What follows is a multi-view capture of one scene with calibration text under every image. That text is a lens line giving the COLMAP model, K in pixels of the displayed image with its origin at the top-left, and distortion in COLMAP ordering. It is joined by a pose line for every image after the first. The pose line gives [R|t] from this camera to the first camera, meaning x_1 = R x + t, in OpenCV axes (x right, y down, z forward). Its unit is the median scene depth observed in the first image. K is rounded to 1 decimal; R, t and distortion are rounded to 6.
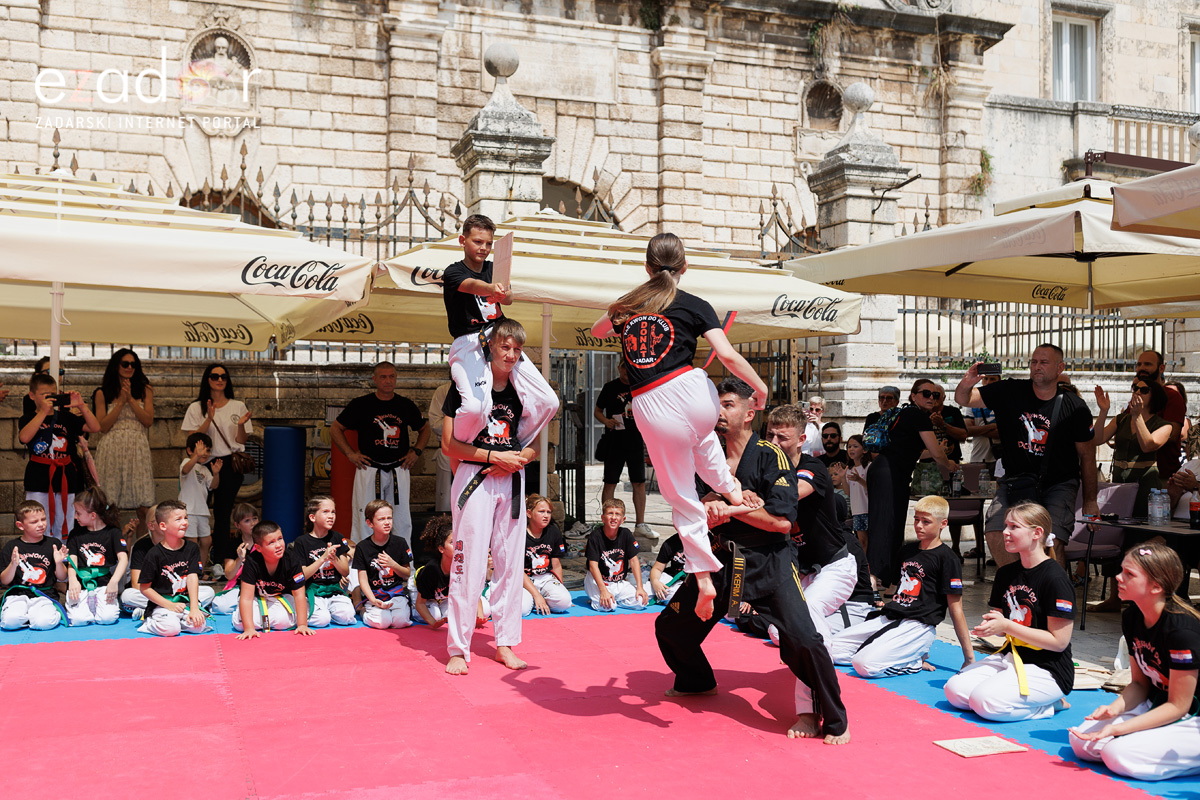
lens RADIAL K [[1194.4, 0, 605.0], [0, 1194.4, 403.9], [0, 0, 1]] dist [0.028253, 0.002232]
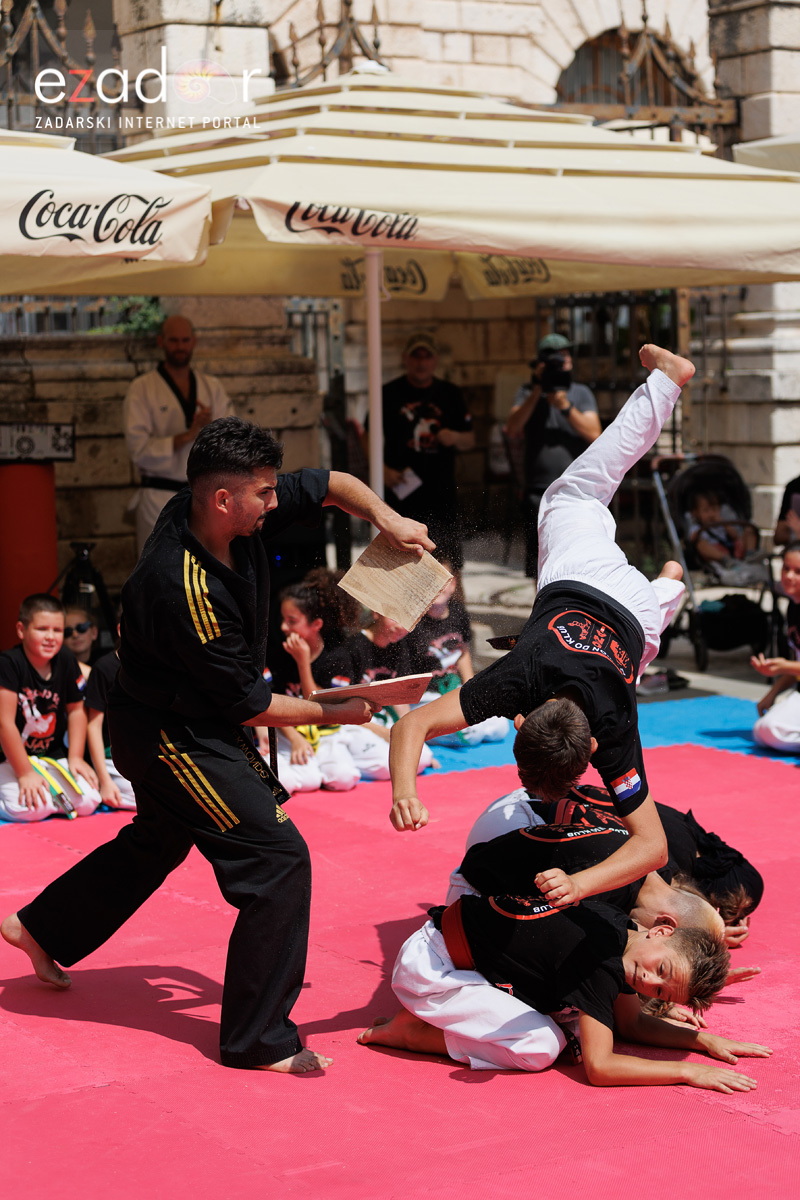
lens RADIAL K [[2529.6, 0, 399.6], [0, 2529.6, 613.2], [0, 0, 1]] dist [0.094842, -0.088454]
pose [[0.977512, -0.050358, 0.204779, -0.253997], [0.026598, 0.992756, 0.117168, -0.038877], [-0.209196, -0.109086, 0.971770, -0.173578]]
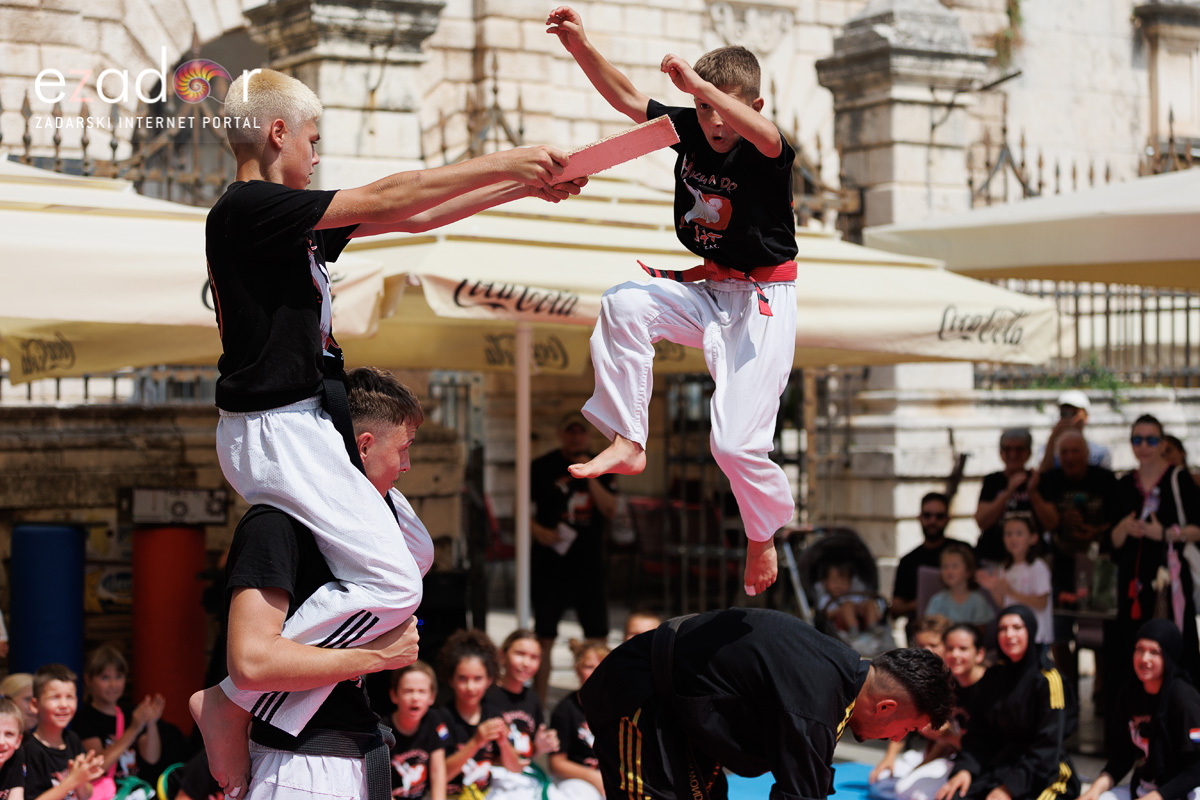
lens RADIAL K [[2529.6, 0, 600.0], [0, 2529.6, 400.0], [0, 0, 1]] dist [0.094842, -0.088454]
pose [[0.967356, -0.012291, 0.253122, -0.285772], [0.011258, 0.999921, 0.005529, -0.039099], [-0.253170, -0.002499, 0.967418, -0.193361]]
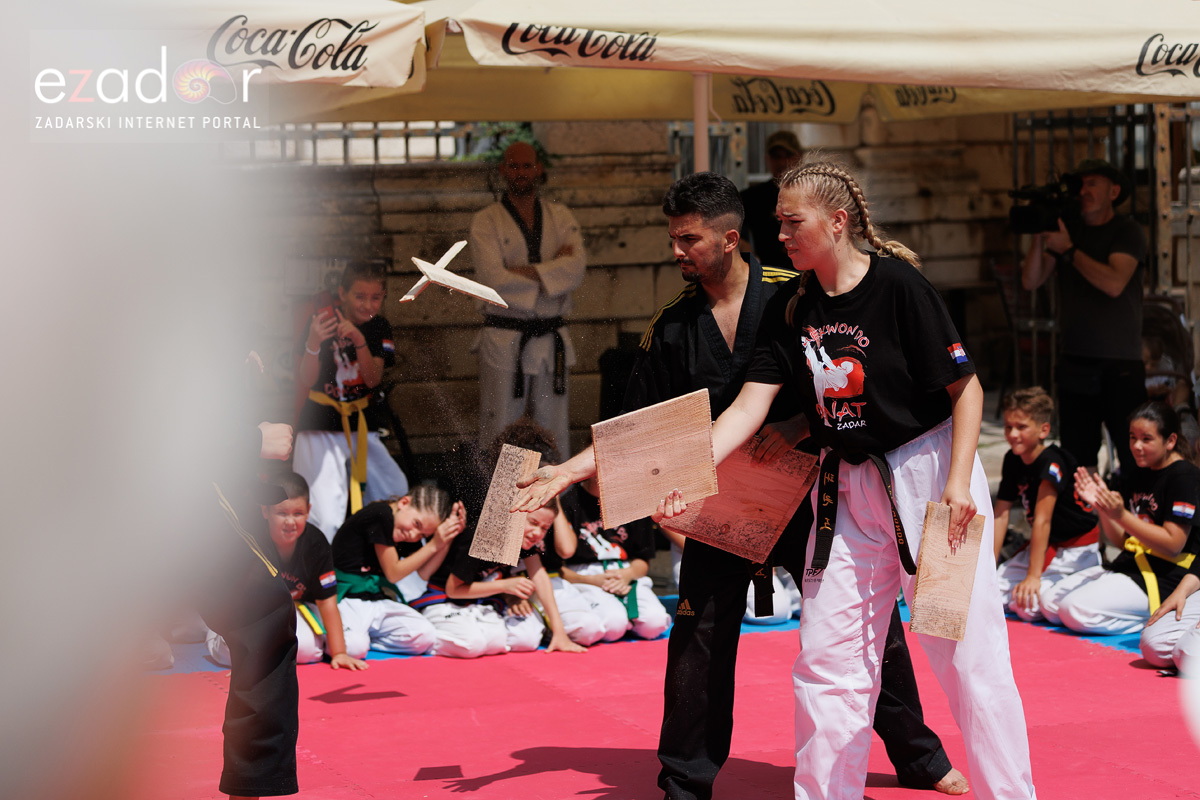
lens RADIAL K [[2933.4, 0, 600.0], [0, 2933.4, 400.0], [0, 0, 1]] dist [-0.039090, 0.186981]
pose [[0.999437, -0.030371, -0.014230, -0.067781], [0.031465, 0.995950, 0.084226, -0.035608], [0.011614, -0.084627, 0.996345, -0.256757]]
